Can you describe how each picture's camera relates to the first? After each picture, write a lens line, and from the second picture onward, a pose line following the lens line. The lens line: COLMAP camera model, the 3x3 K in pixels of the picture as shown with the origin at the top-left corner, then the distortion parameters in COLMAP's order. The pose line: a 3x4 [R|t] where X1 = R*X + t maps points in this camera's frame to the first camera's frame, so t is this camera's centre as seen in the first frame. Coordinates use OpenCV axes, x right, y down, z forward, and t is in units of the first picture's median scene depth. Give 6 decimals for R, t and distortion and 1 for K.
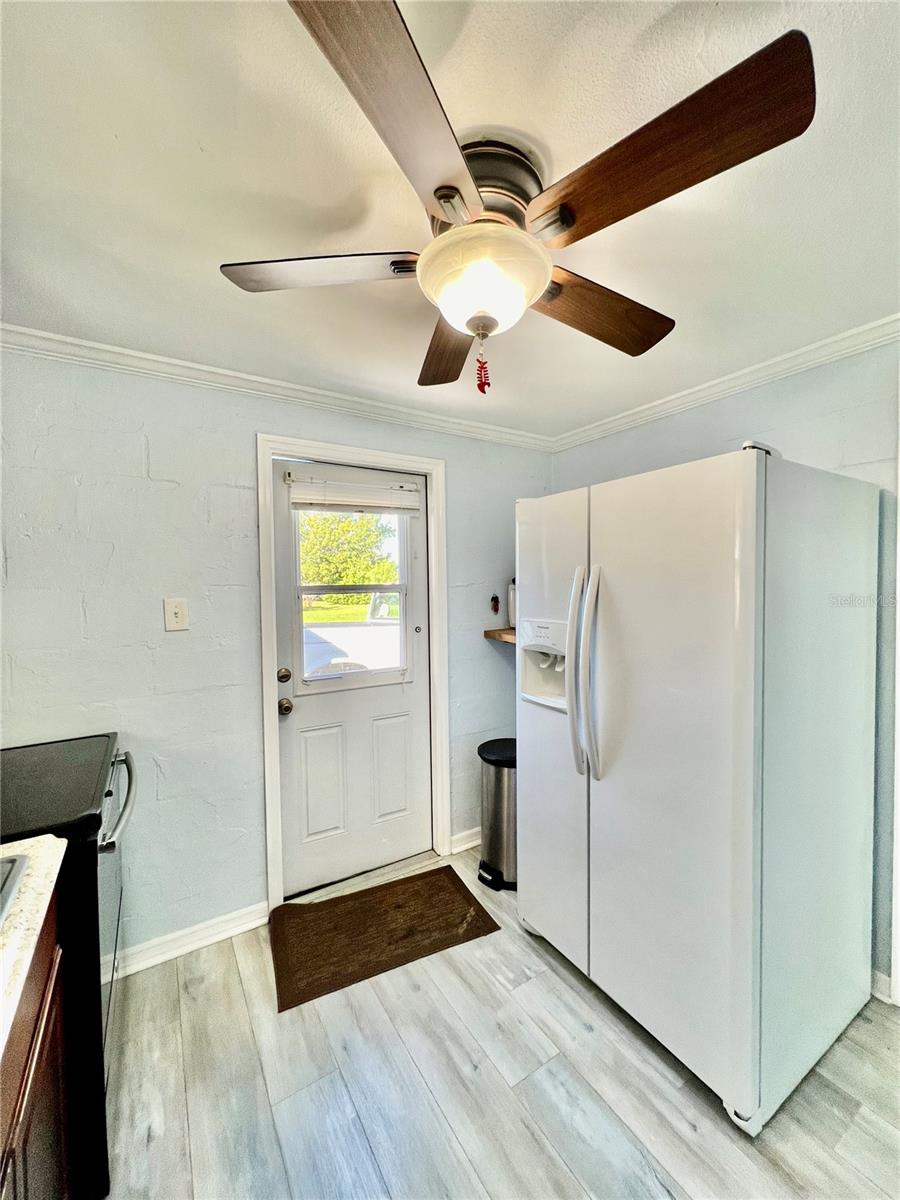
lens RADIAL K [[477.5, 0, 452.5], [0, 477.5, 595.2], [0, 0, 1]] dist [-0.001337, -0.000068]
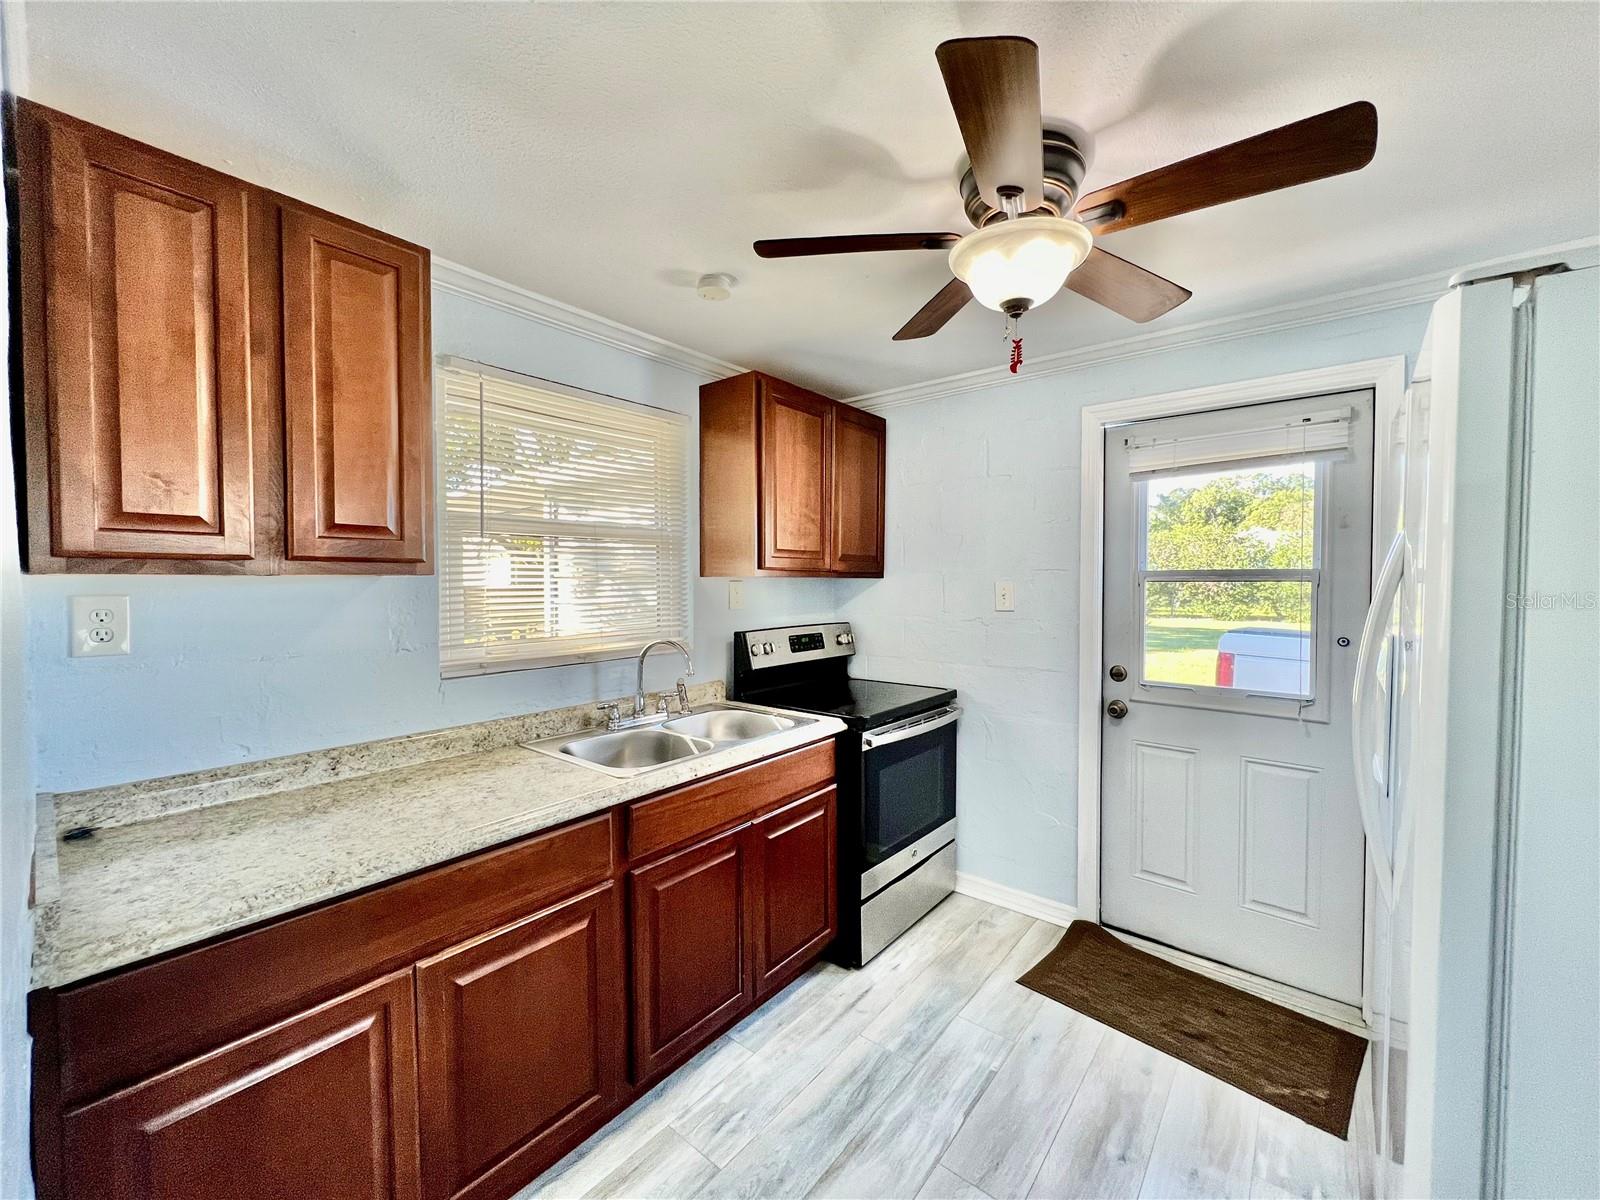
lens RADIAL K [[636.6, 0, 791.0], [0, 636.6, 590.8], [0, 0, 1]] dist [-0.001337, -0.000068]
pose [[0.308233, 0.027407, -0.950916, 0.614295], [-0.025281, 0.999468, 0.020612, 0.009423], [0.950975, 0.017687, 0.308762, 0.075631]]
